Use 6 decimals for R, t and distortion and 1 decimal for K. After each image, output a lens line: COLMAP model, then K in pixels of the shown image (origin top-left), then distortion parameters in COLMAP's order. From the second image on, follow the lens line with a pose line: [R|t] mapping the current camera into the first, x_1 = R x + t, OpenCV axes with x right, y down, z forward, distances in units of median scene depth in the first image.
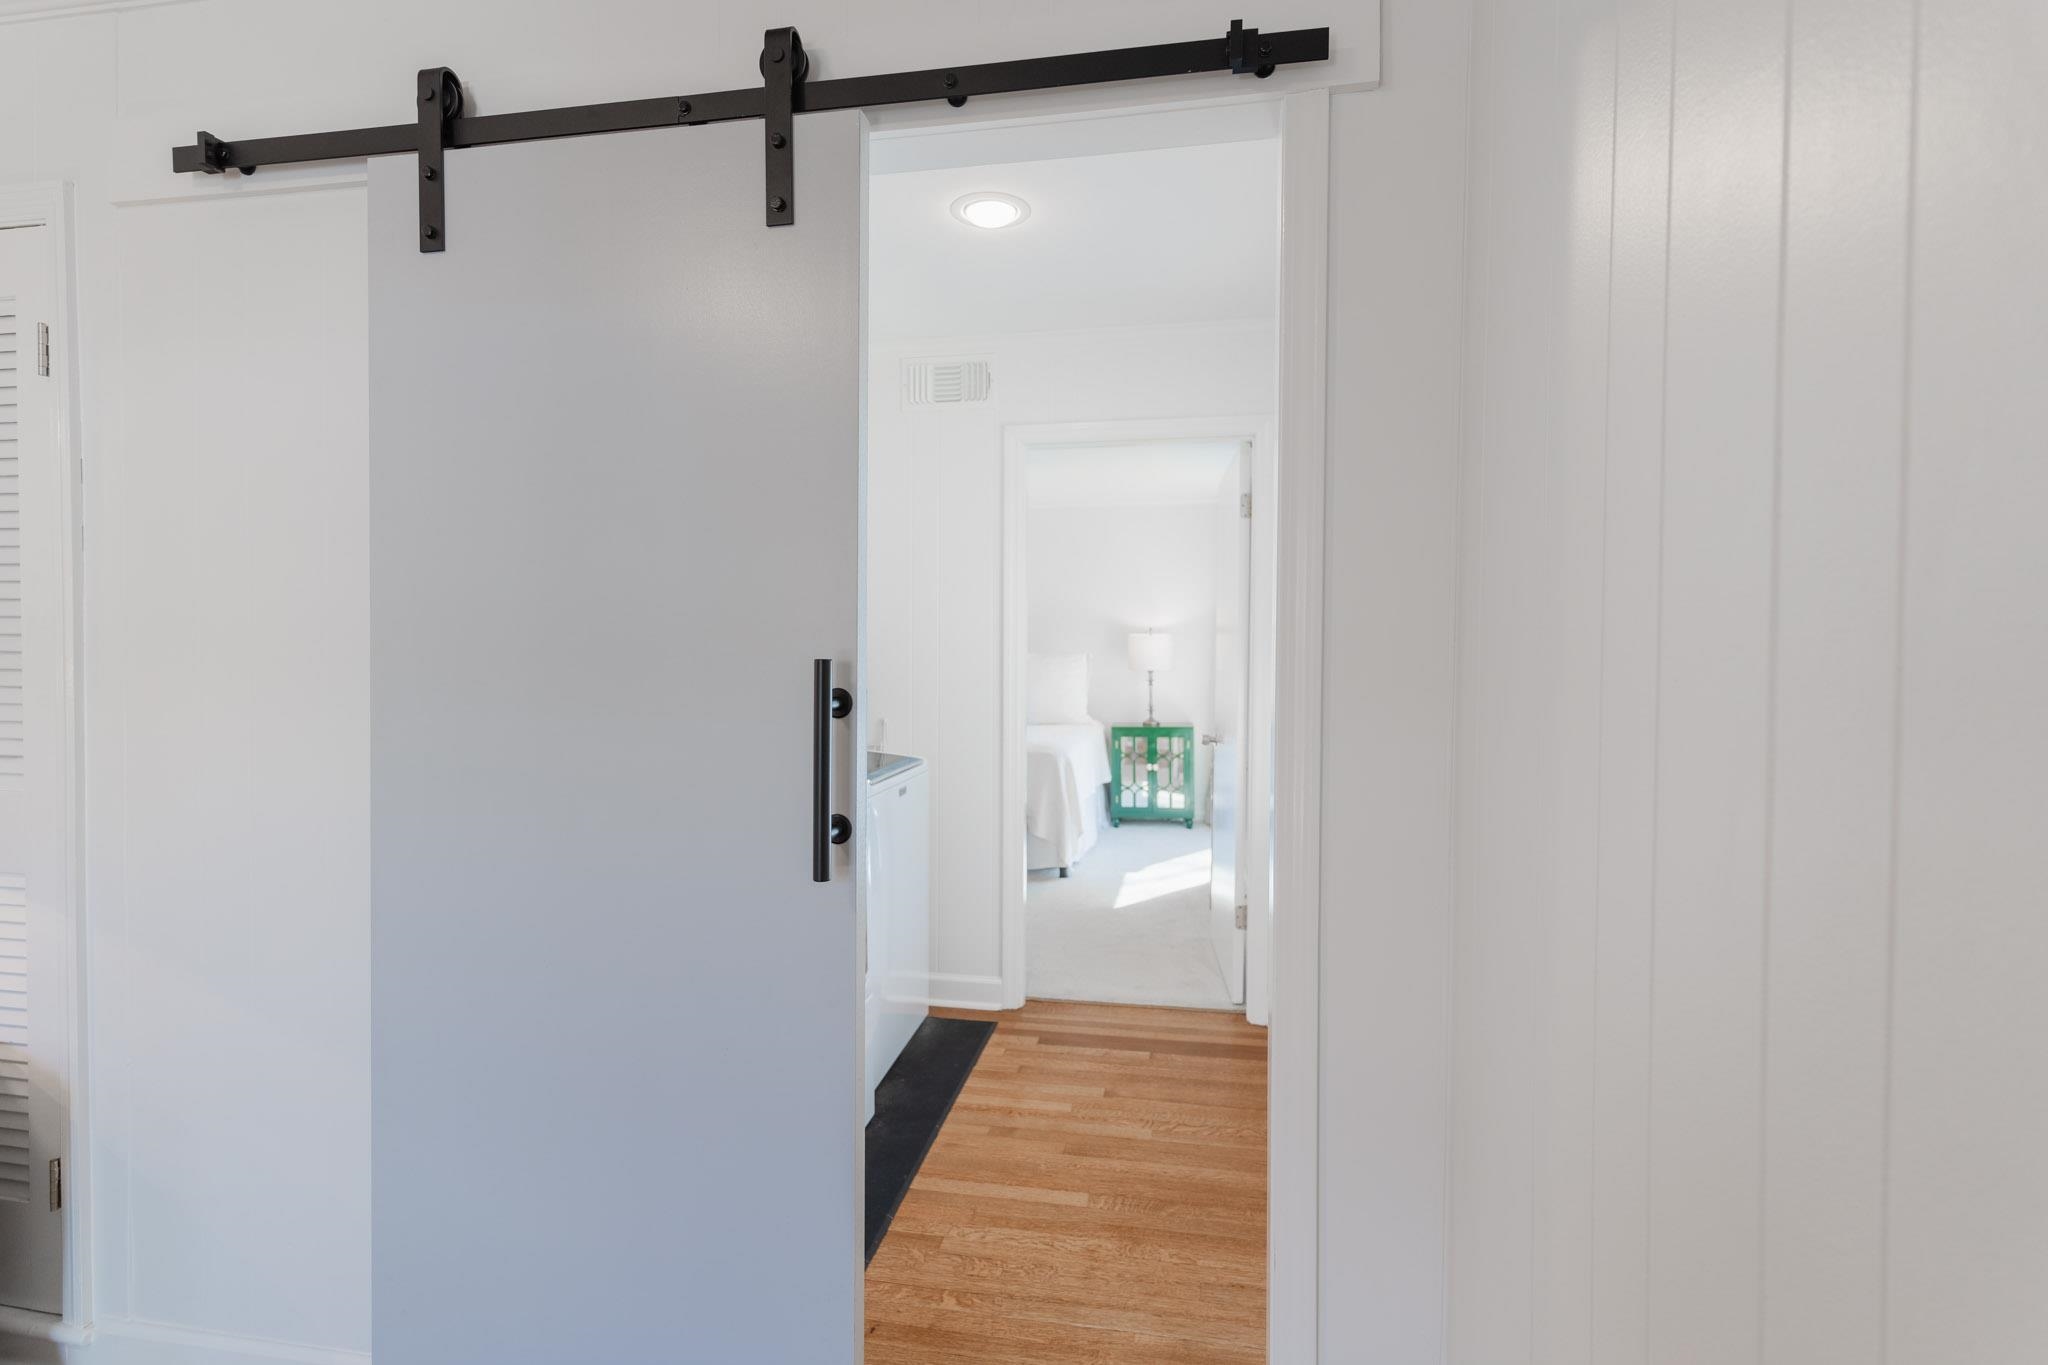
lens RADIAL K [[970.0, 0, 1019.4], [0, 970.0, 675.6], [0, 0, 1]] dist [0.010232, -0.000421]
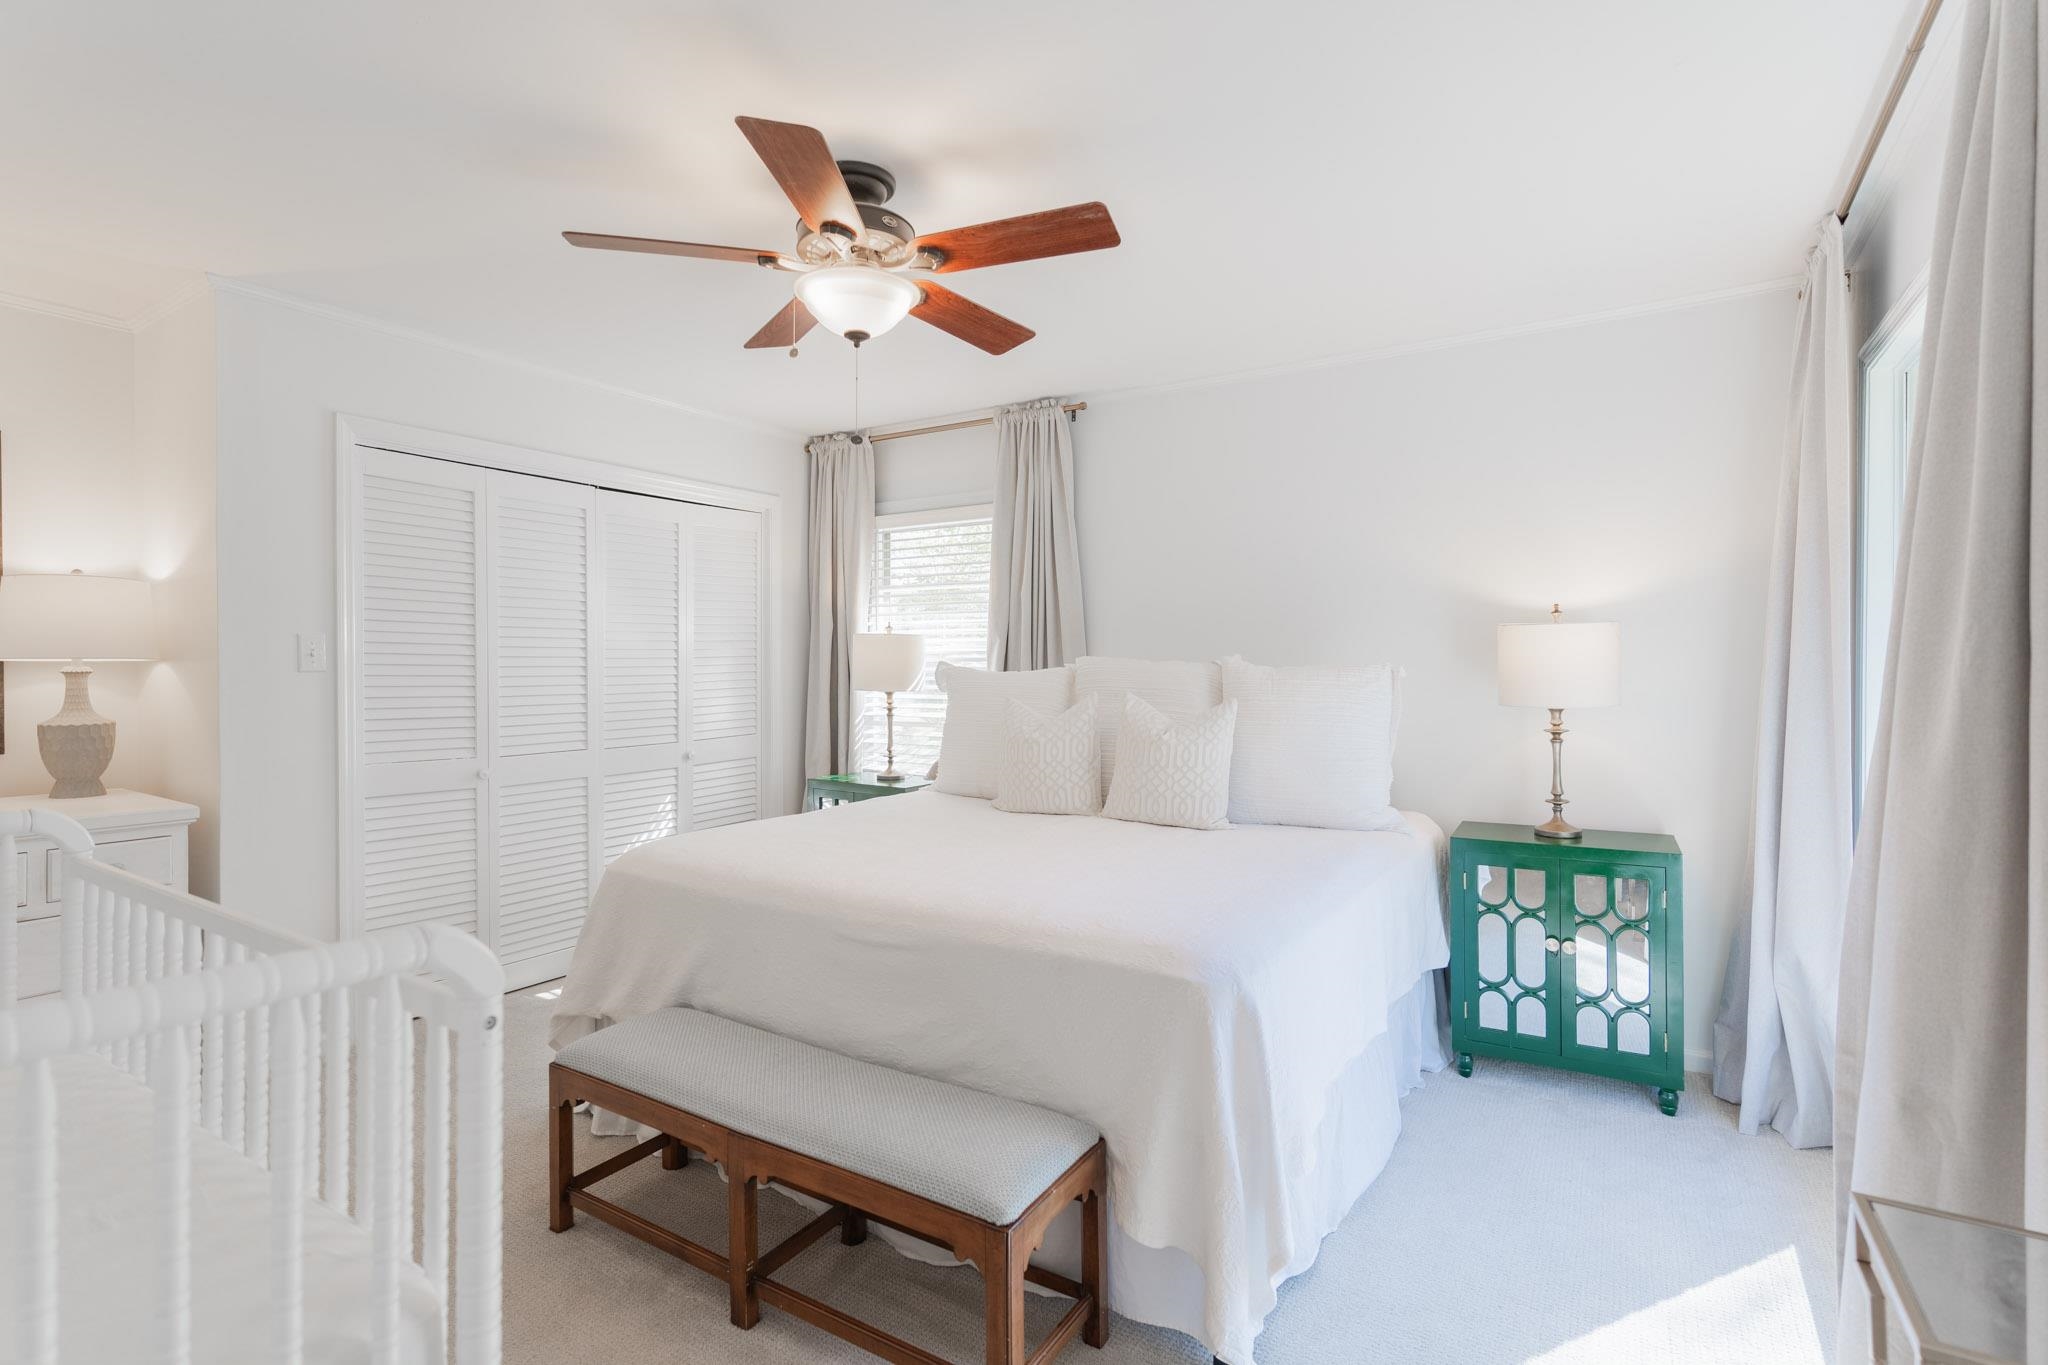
lens RADIAL K [[970.0, 0, 1019.4], [0, 970.0, 675.6], [0, 0, 1]] dist [0.010232, -0.000421]
pose [[0.927883, 0.003226, -0.372857, 0.104937], [-0.007912, 0.999908, -0.011038, -0.017719], [0.372787, 0.013193, 0.927823, 0.715201]]
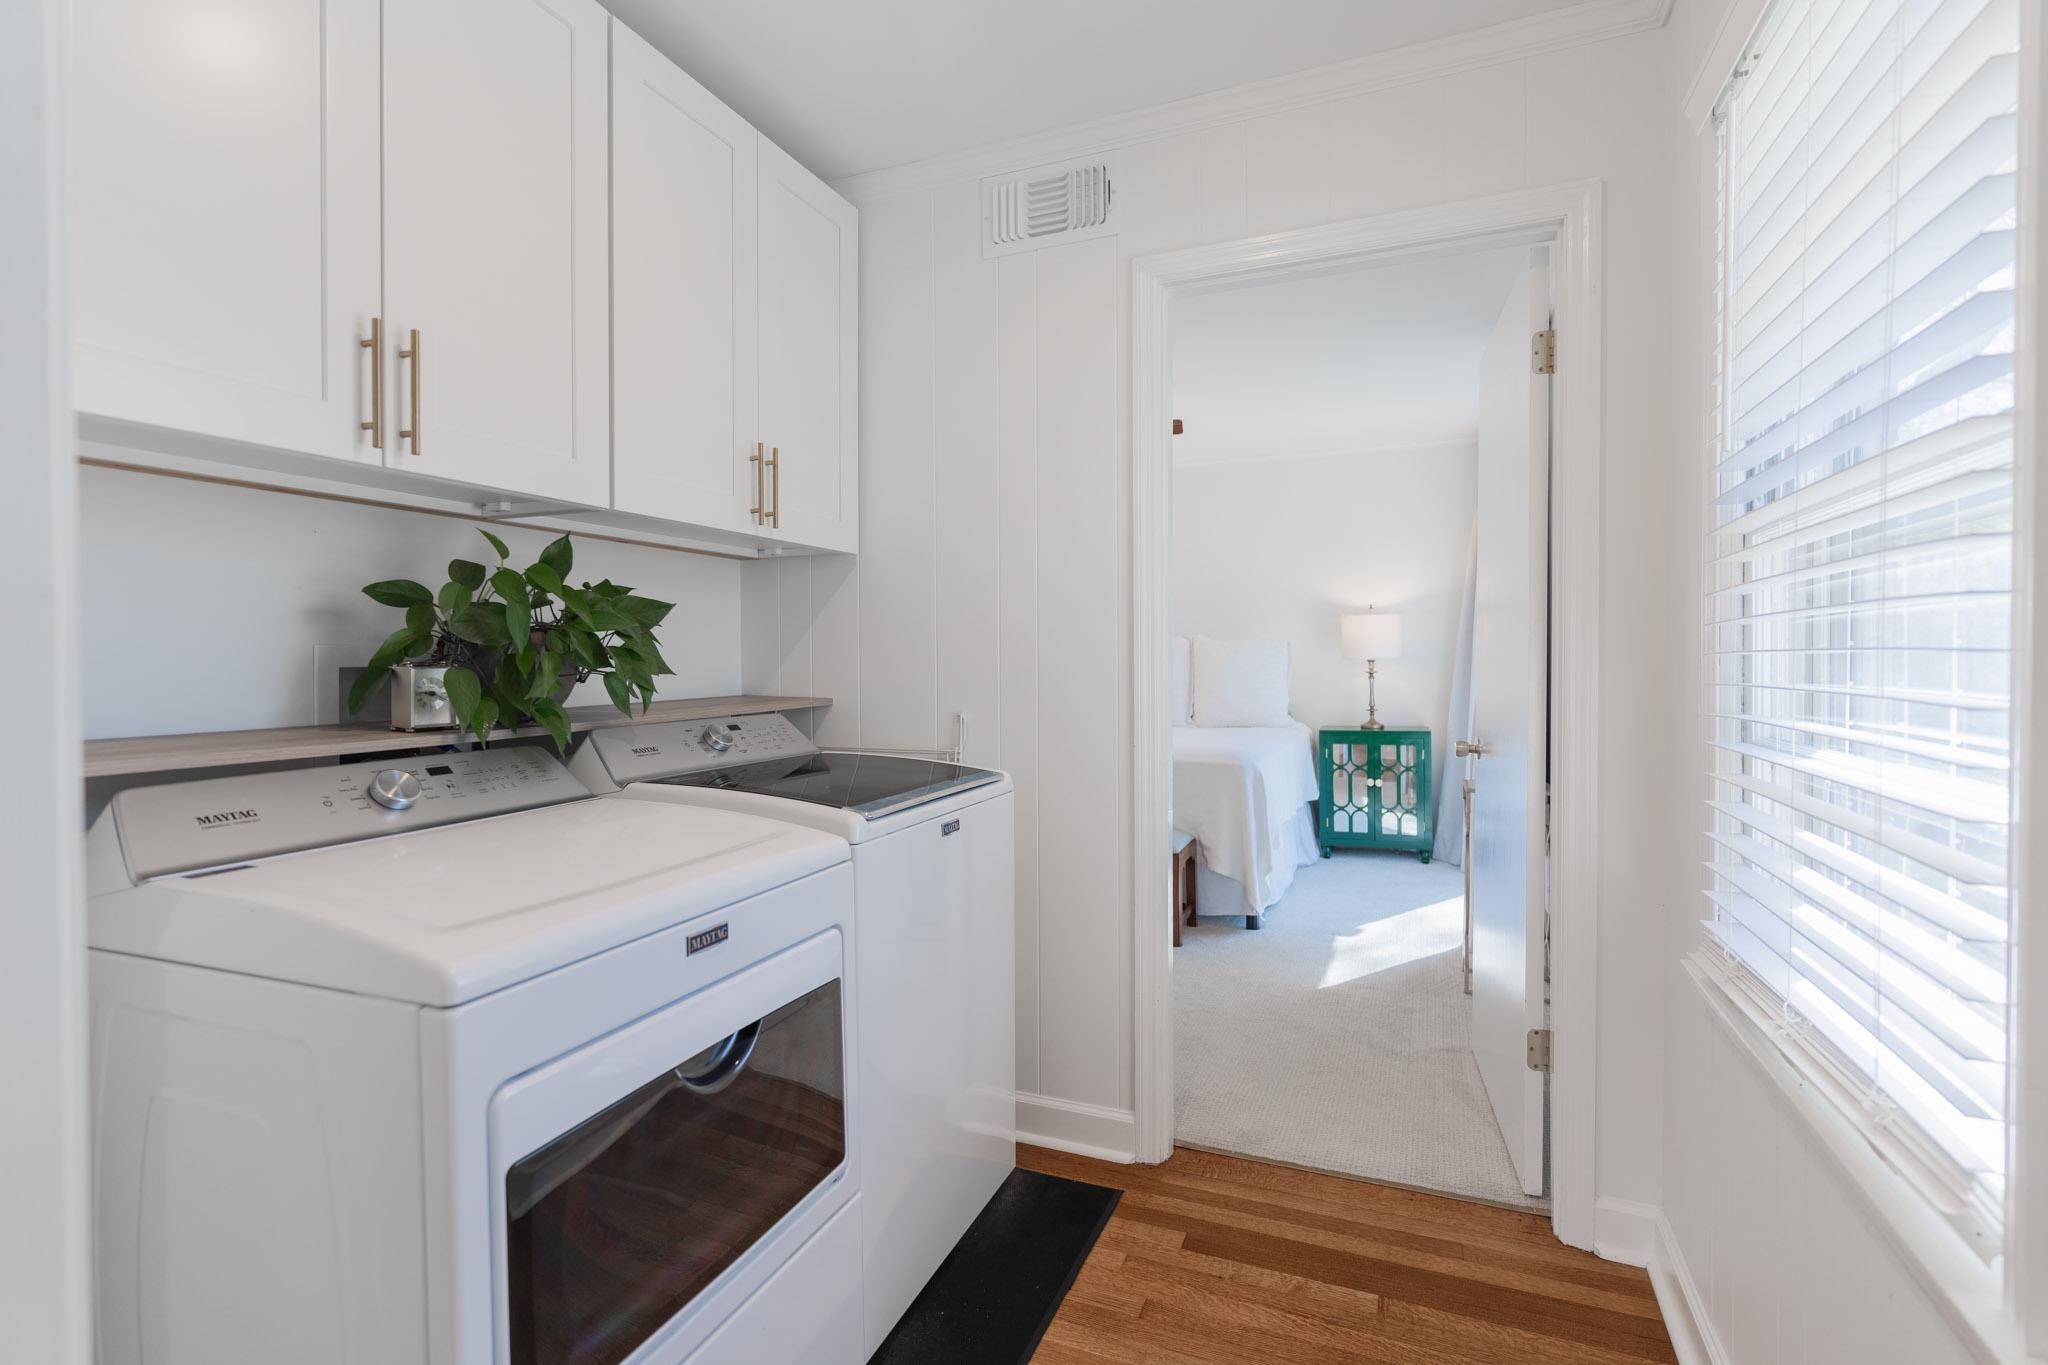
lens RADIAL K [[970.0, 0, 1019.4], [0, 970.0, 675.6], [0, 0, 1]] dist [0.010232, -0.000421]
pose [[0.977615, -0.005945, -0.210317, 0.029383], [0.004771, 0.999970, -0.006091, 0.015128], [0.210347, 0.004951, 0.977614, 0.227936]]
